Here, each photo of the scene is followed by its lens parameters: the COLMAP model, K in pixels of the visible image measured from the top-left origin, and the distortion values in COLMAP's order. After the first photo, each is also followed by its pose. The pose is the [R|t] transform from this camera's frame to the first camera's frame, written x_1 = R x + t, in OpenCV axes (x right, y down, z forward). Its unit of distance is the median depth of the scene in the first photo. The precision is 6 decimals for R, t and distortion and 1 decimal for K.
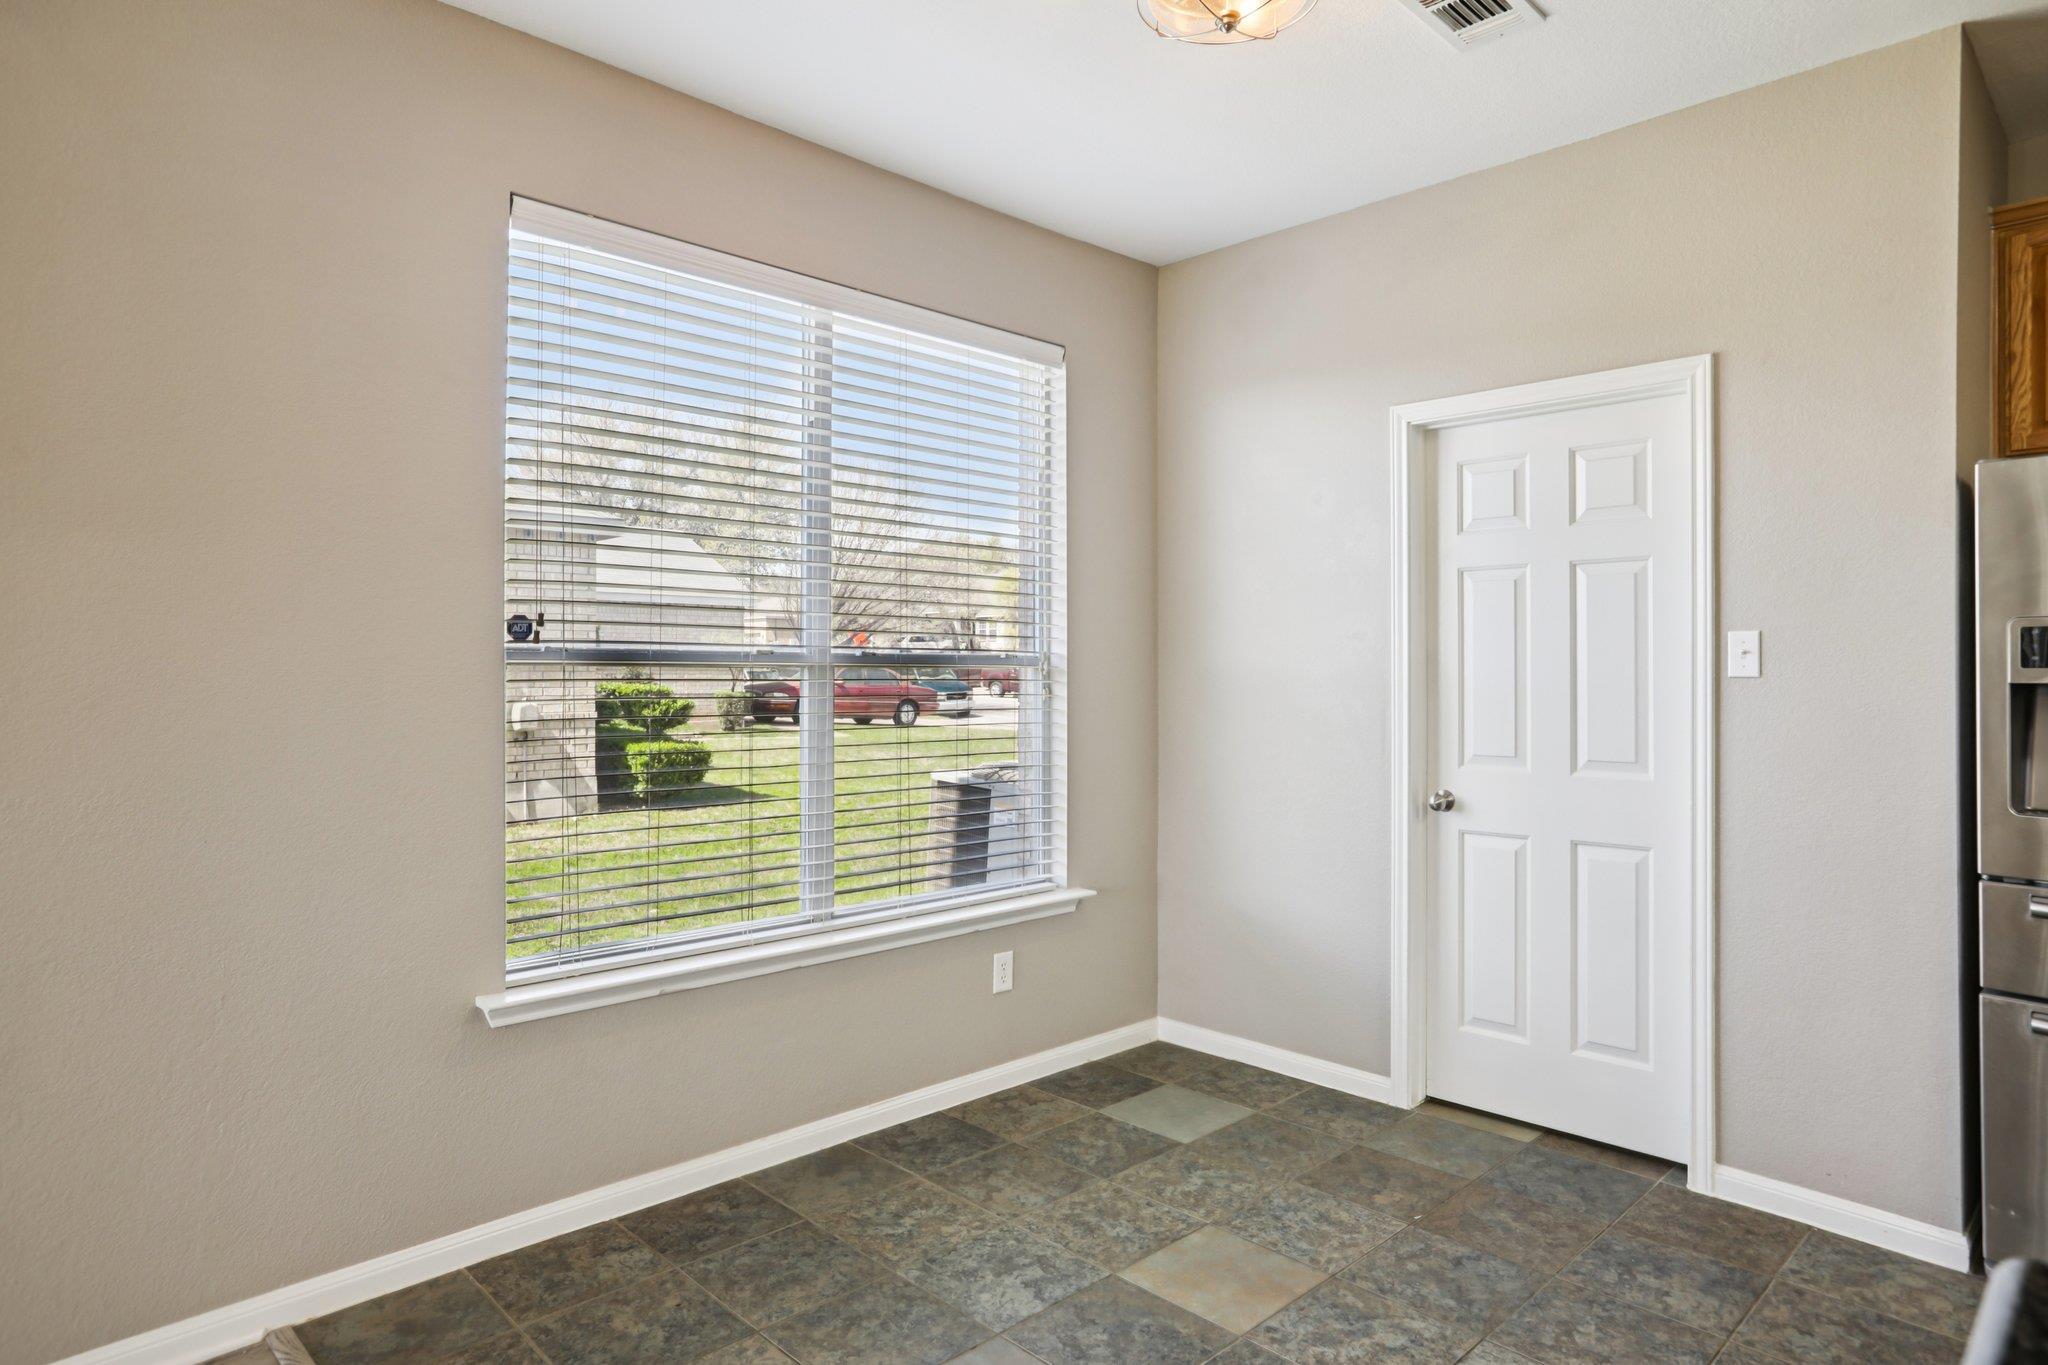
lens RADIAL K [[1181.8, 0, 1035.2], [0, 1181.8, 677.7], [0, 0, 1]] dist [-0.022664, 0.004318]
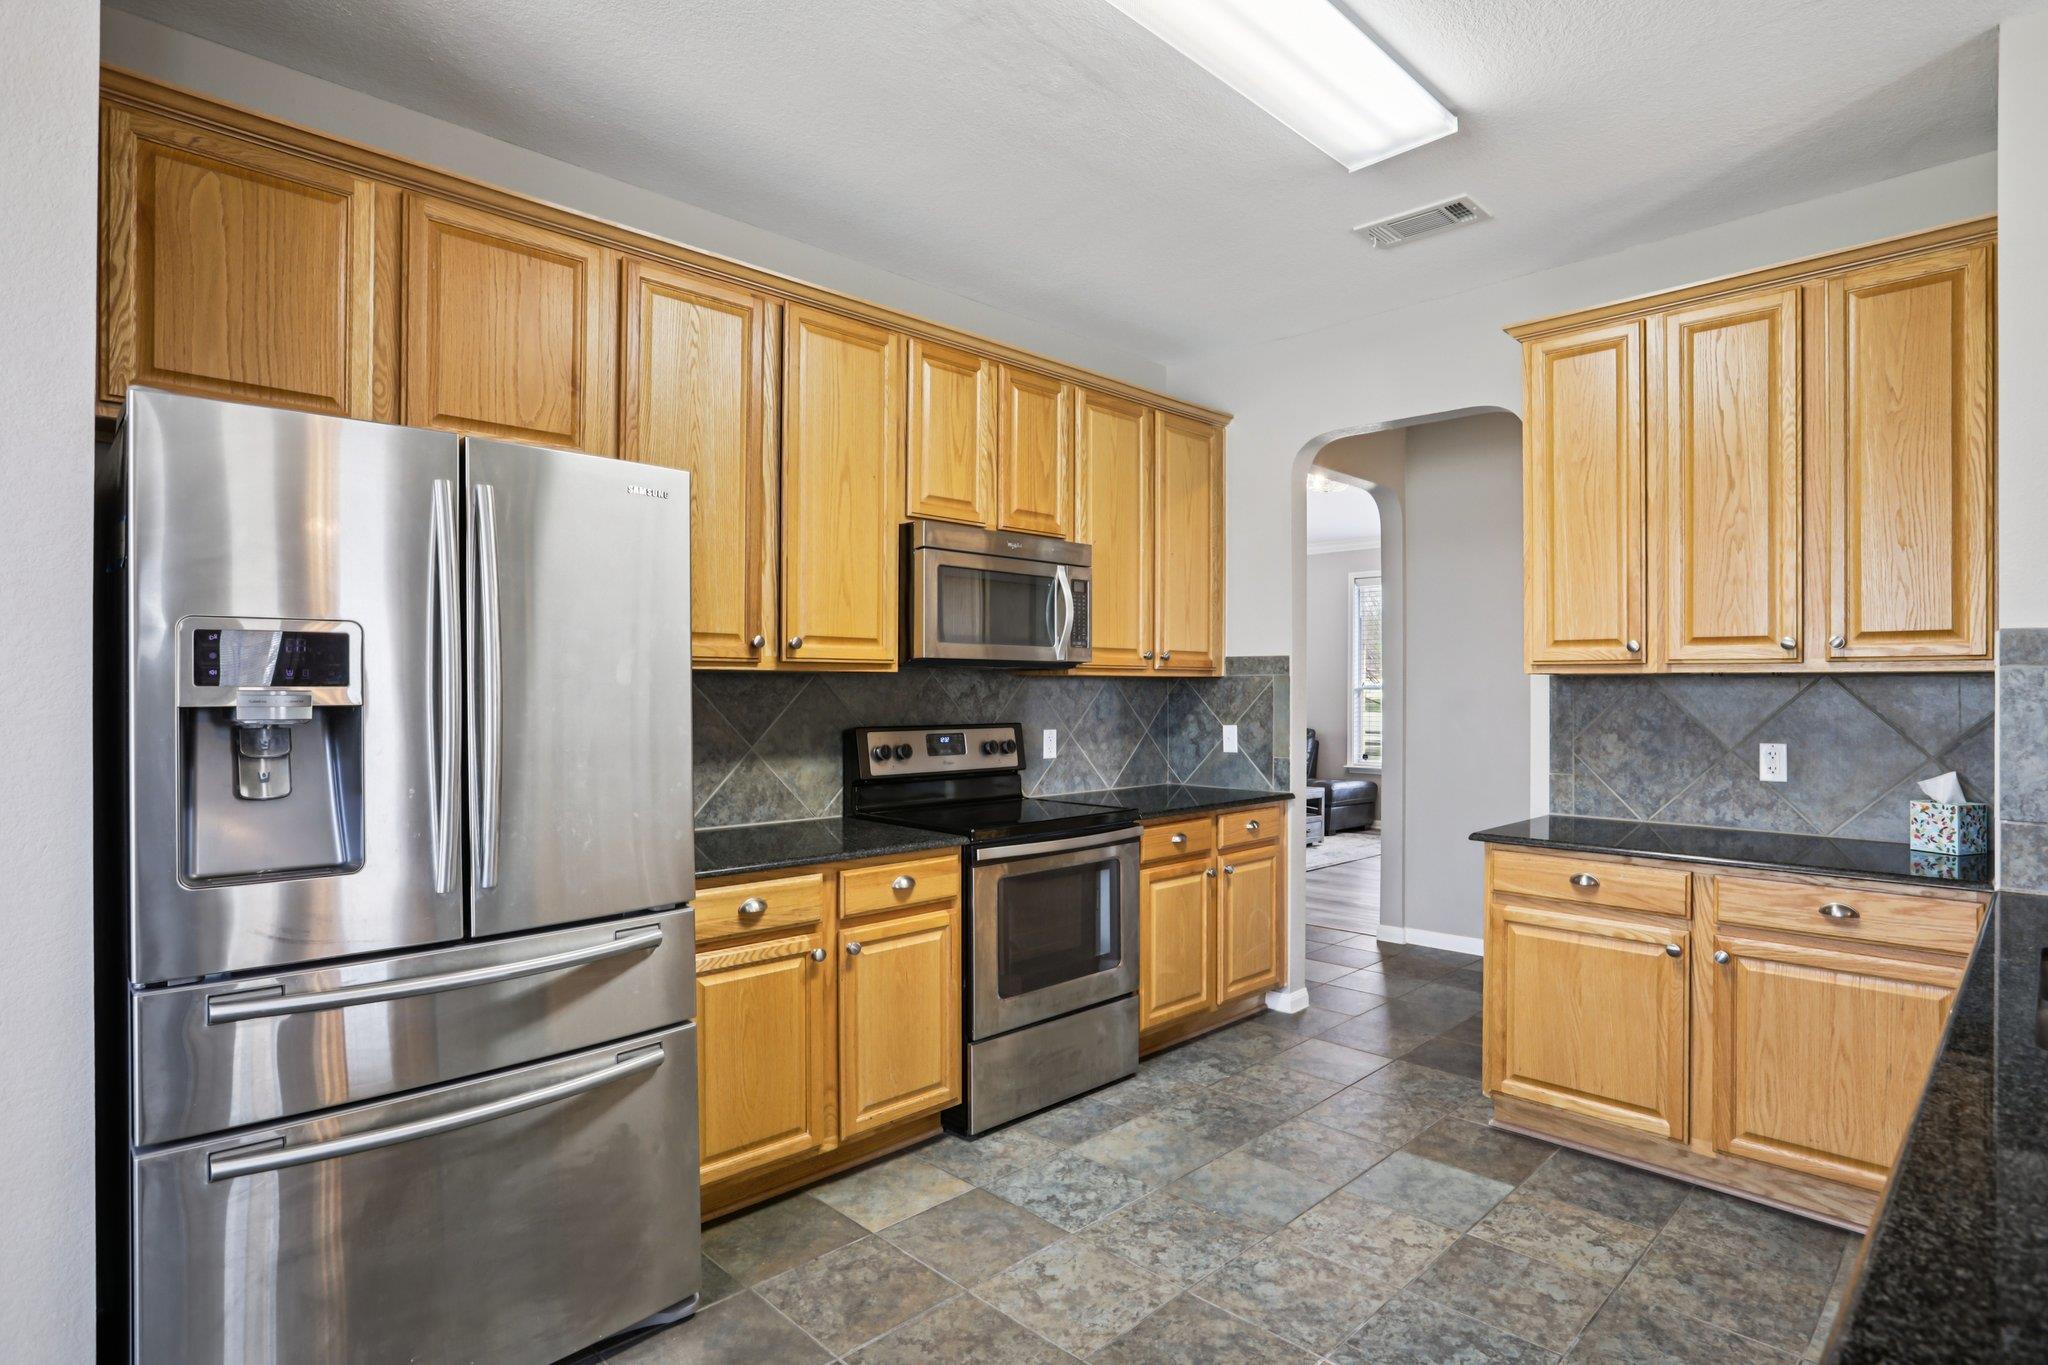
lens RADIAL K [[1058.6, 0, 1023.1], [0, 1058.6, 688.7], [0, 0, 1]] dist [-0.015755, 0.002047]
pose [[0.011377, -0.003134, 0.999930, 0.171322], [0.003619, 0.999989, 0.003093, -0.005598], [-0.999929, 0.003584, 0.011388, 0.403788]]
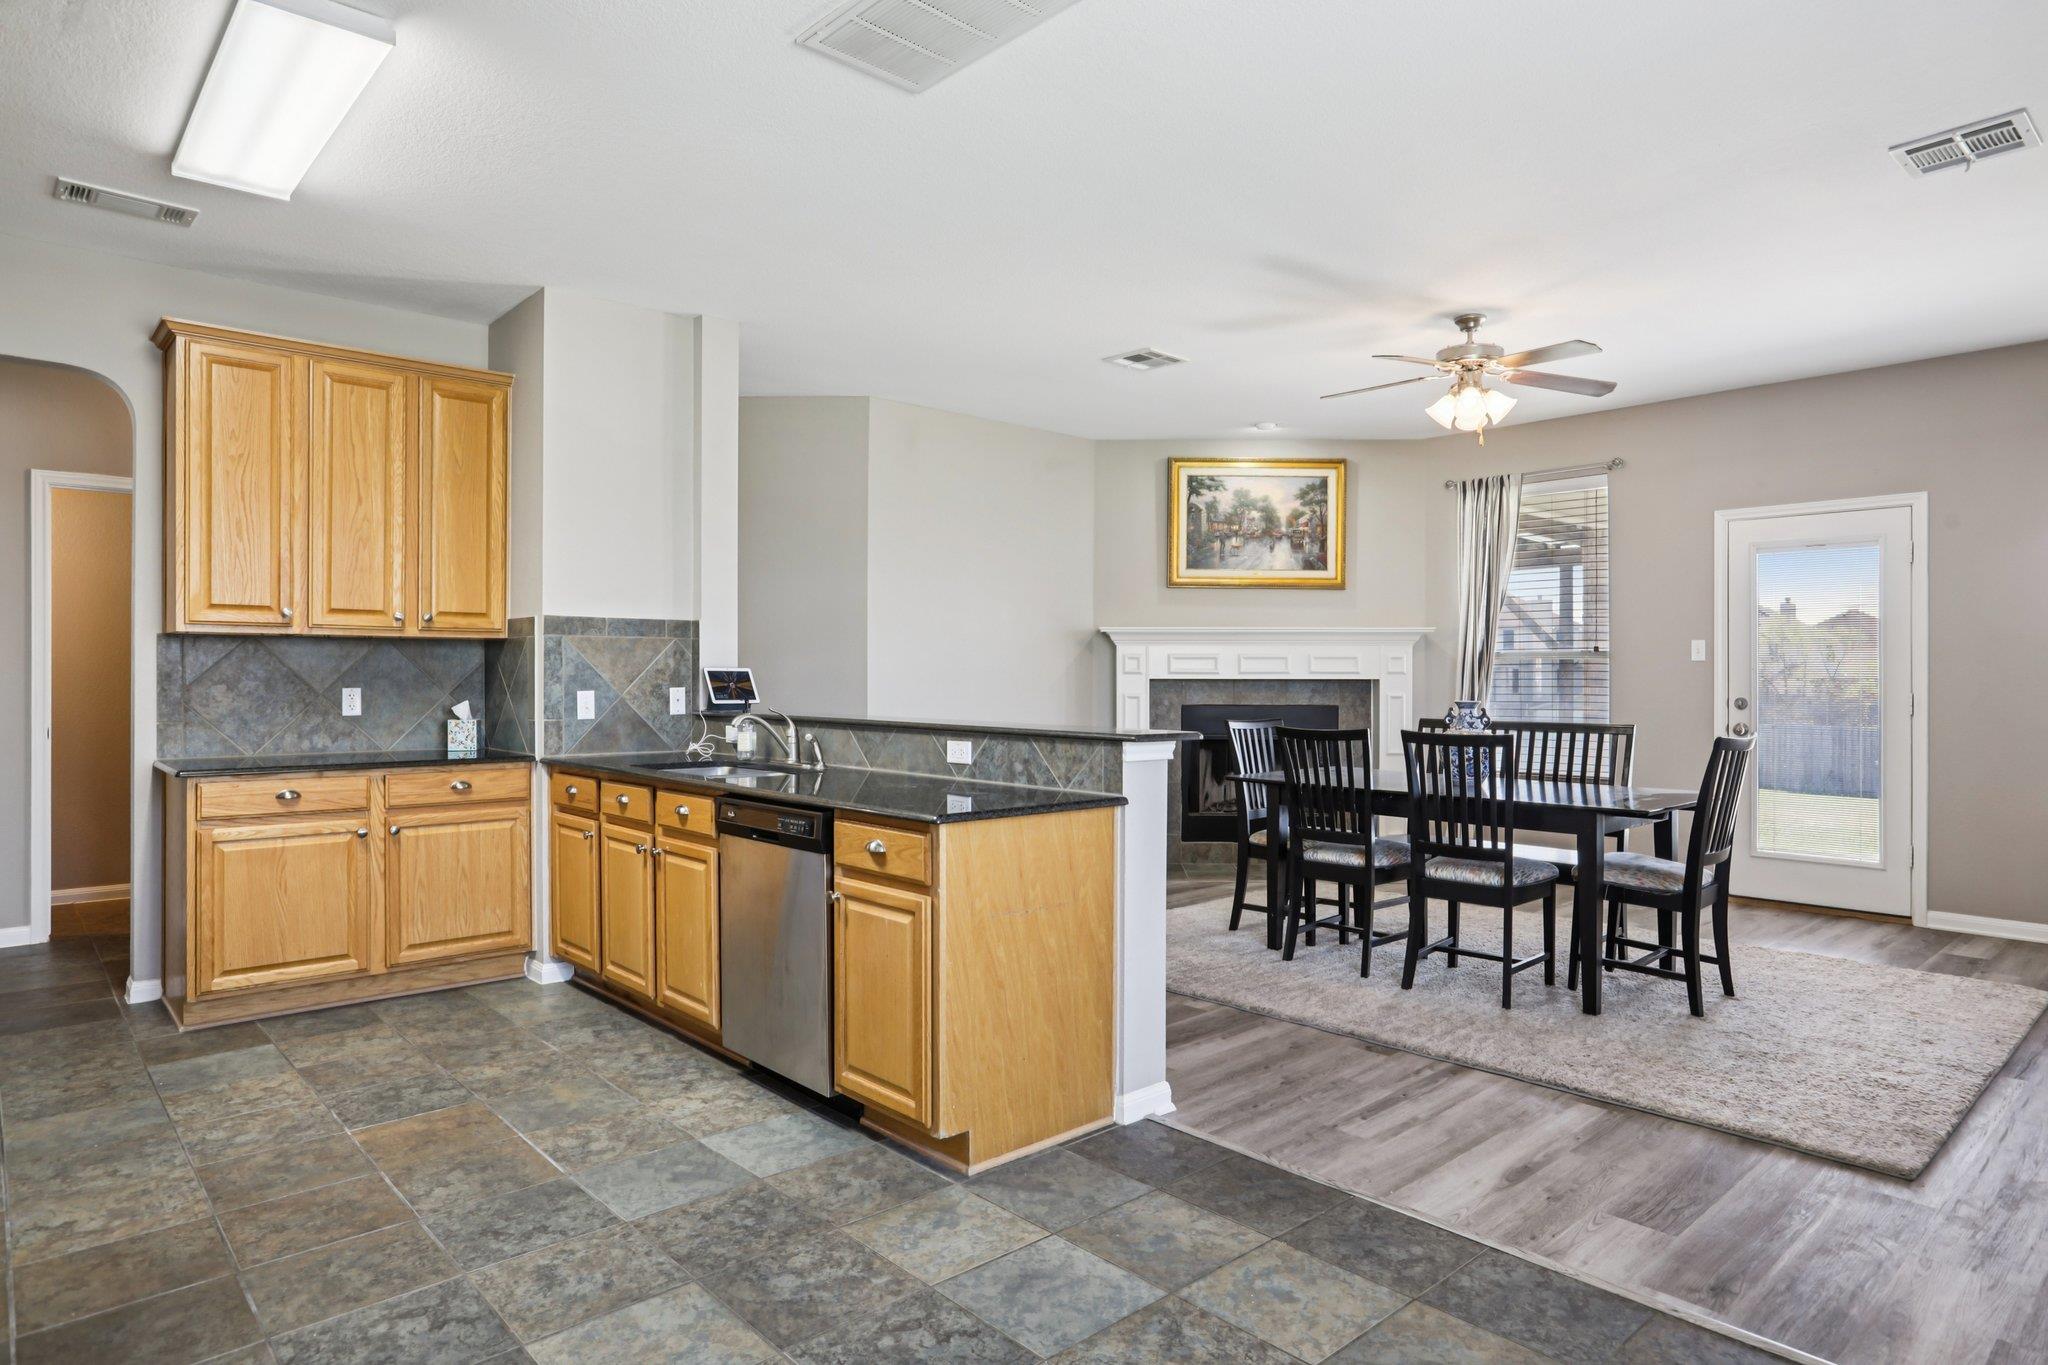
lens RADIAL K [[1181.8, 0, 1057.2], [0, 1181.8, 671.2], [0, 0, 1]] dist [-0.022664, 0.004318]
pose [[-0.998995, -0.004292, 0.044614, 0.186957], [-0.004088, 0.999981, 0.004675, 0.020775], [-0.044633, 0.004488, -0.998993, 1.242641]]
